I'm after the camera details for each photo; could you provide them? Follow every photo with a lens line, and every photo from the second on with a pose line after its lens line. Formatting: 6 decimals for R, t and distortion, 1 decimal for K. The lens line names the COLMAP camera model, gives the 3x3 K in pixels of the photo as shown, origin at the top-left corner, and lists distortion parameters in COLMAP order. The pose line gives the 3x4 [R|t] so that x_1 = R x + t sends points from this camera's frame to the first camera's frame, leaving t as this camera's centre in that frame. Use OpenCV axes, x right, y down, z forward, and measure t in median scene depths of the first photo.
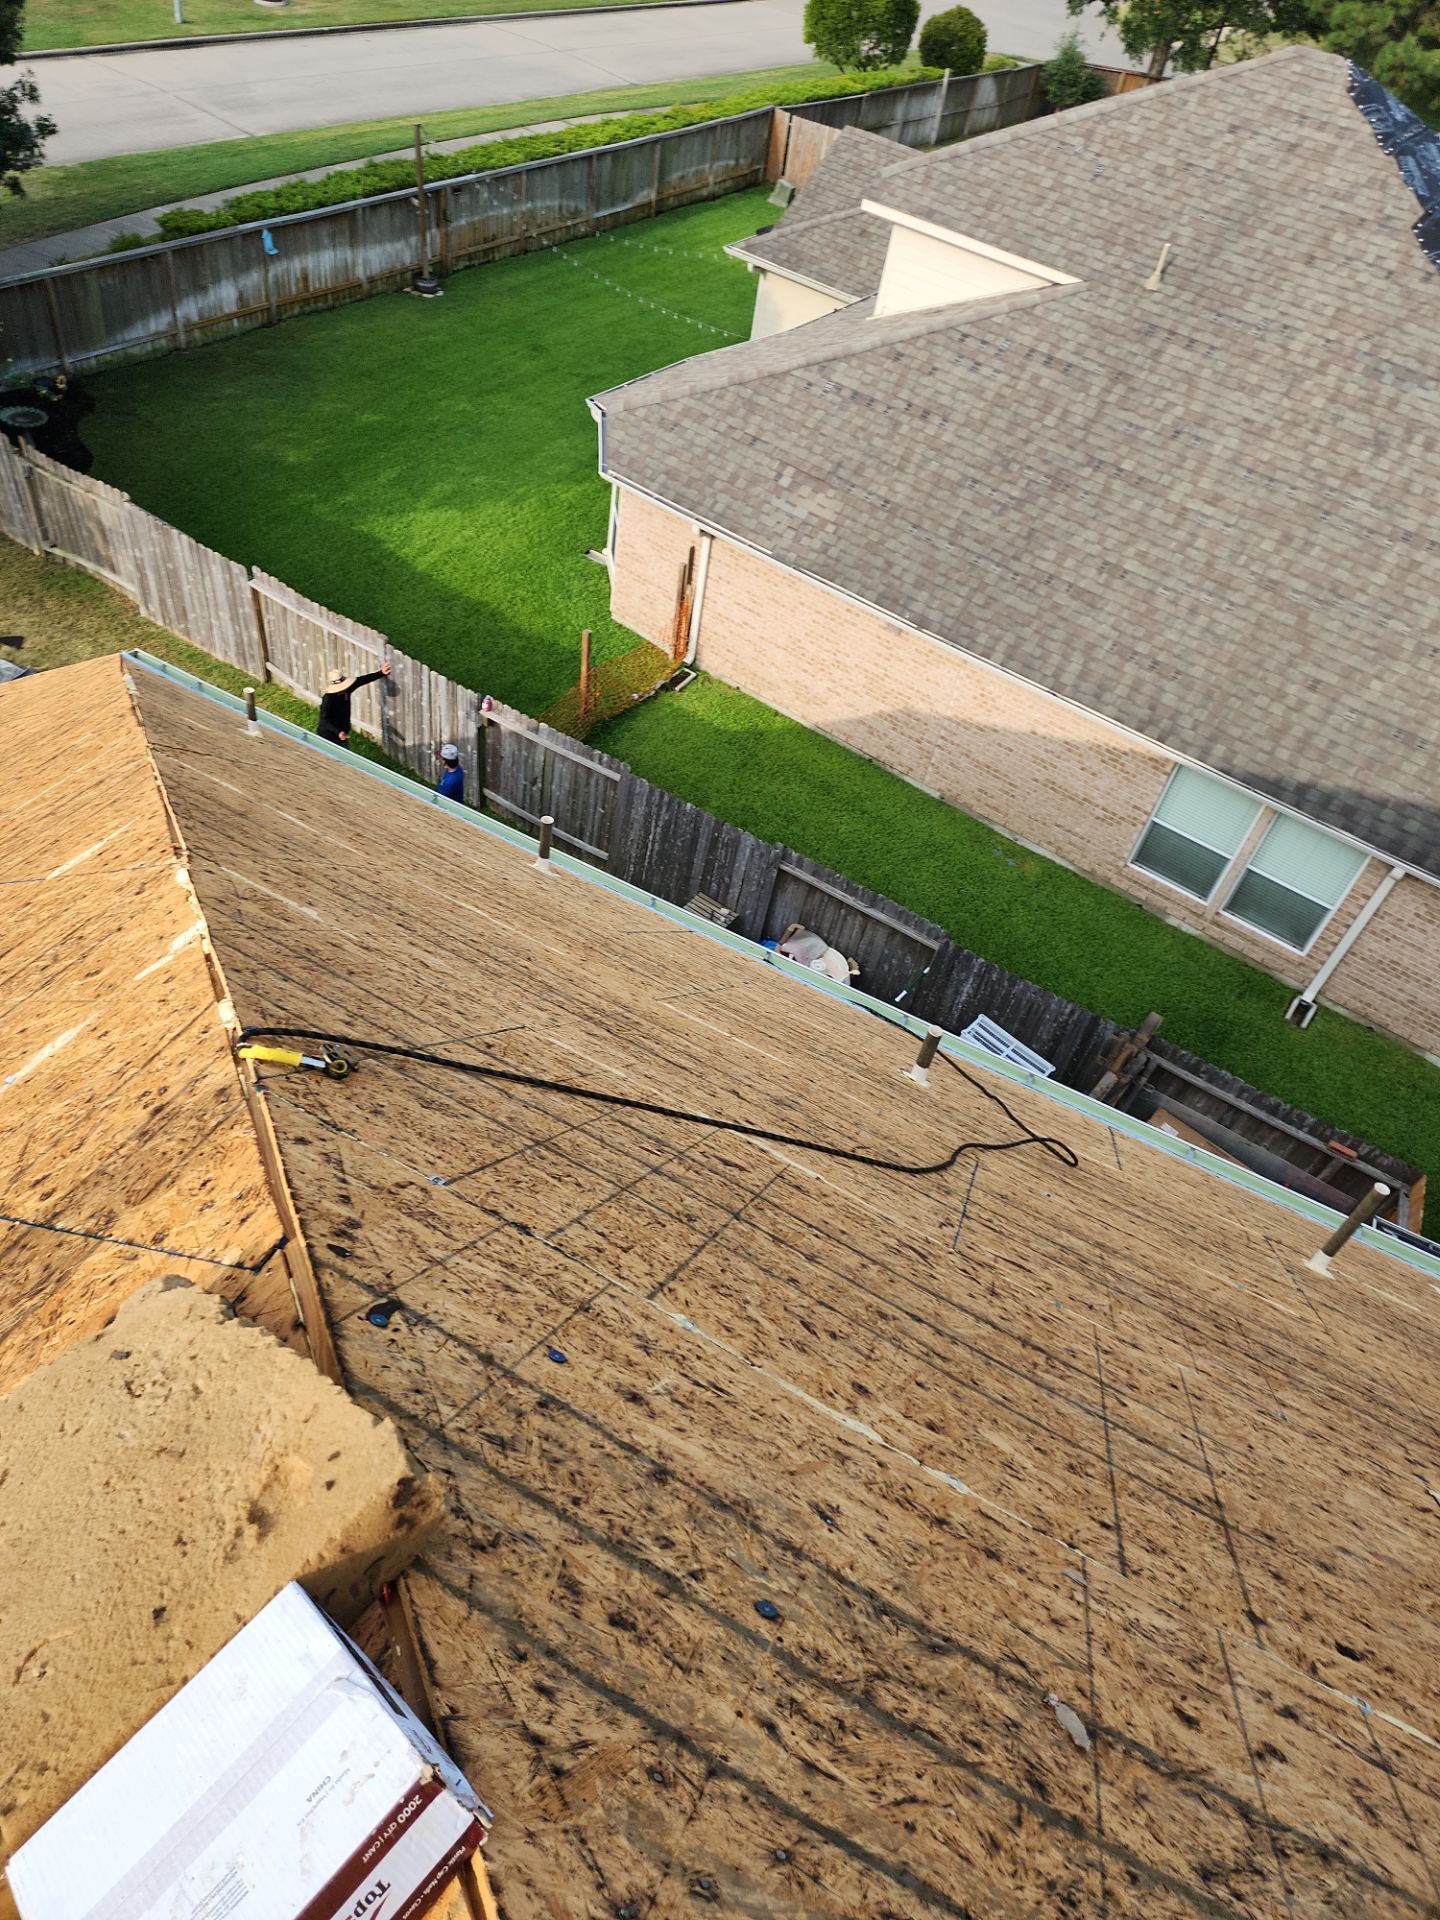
lens RADIAL K [[1257.9, 0, 641.2], [0, 1257.9, 946.9], [0, 0, 1]] dist [0.095044, -0.061778]
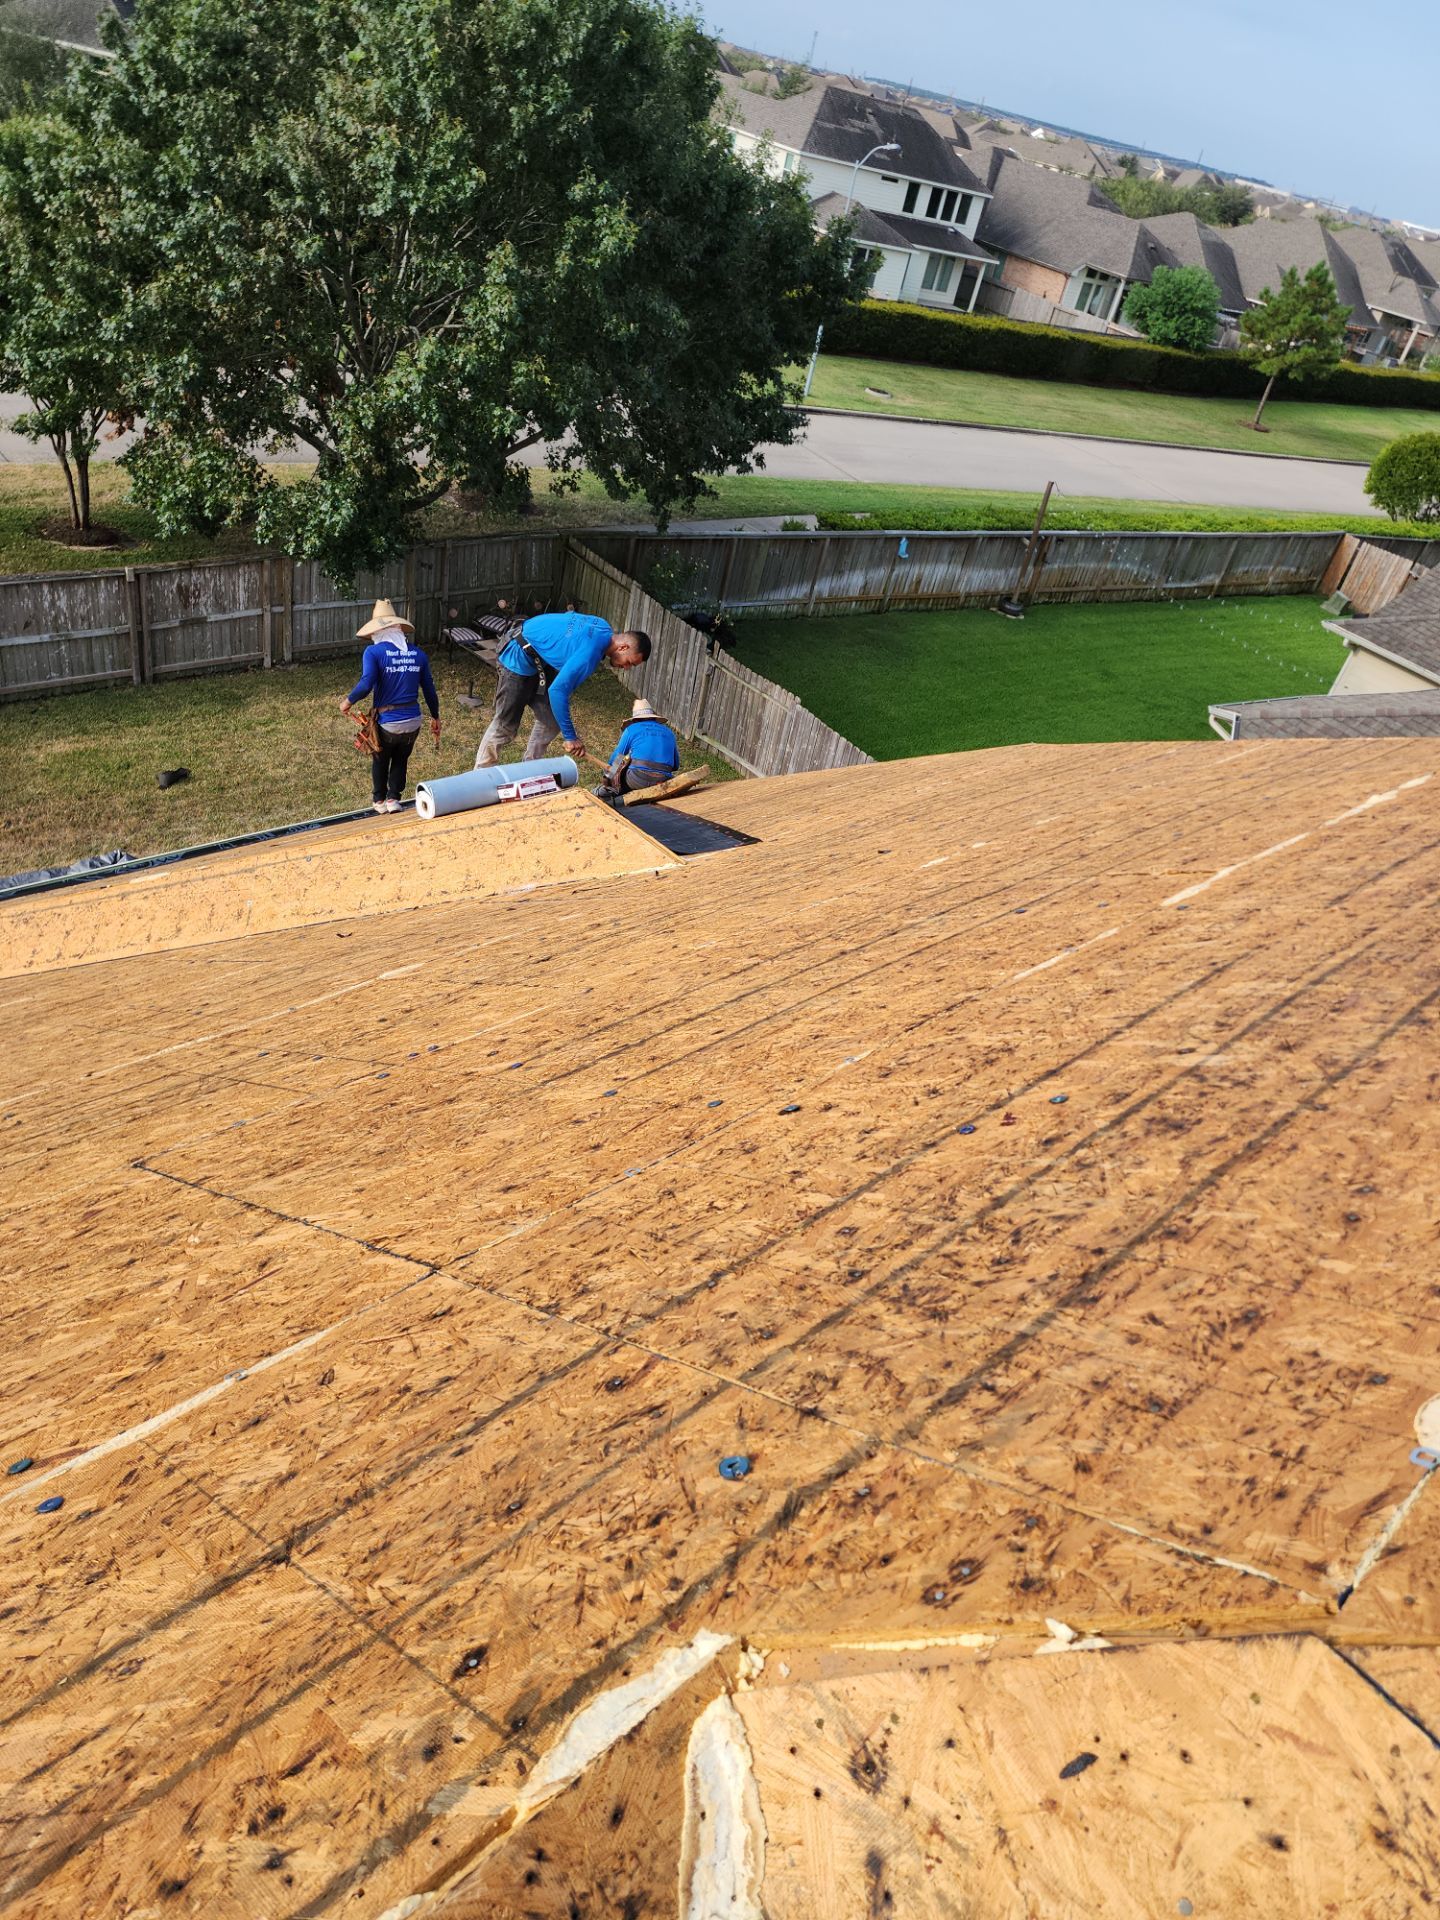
lens RADIAL K [[1257.9, 0, 682.3], [0, 1257.9, 960.8], [0, 0, 1]] dist [0.095044, -0.061778]
pose [[0.943453, 0.246994, -0.221110, -0.174197], [-0.291969, 0.934993, -0.201353, 0.111636], [0.157004, 0.254524, 0.954236, -0.026886]]
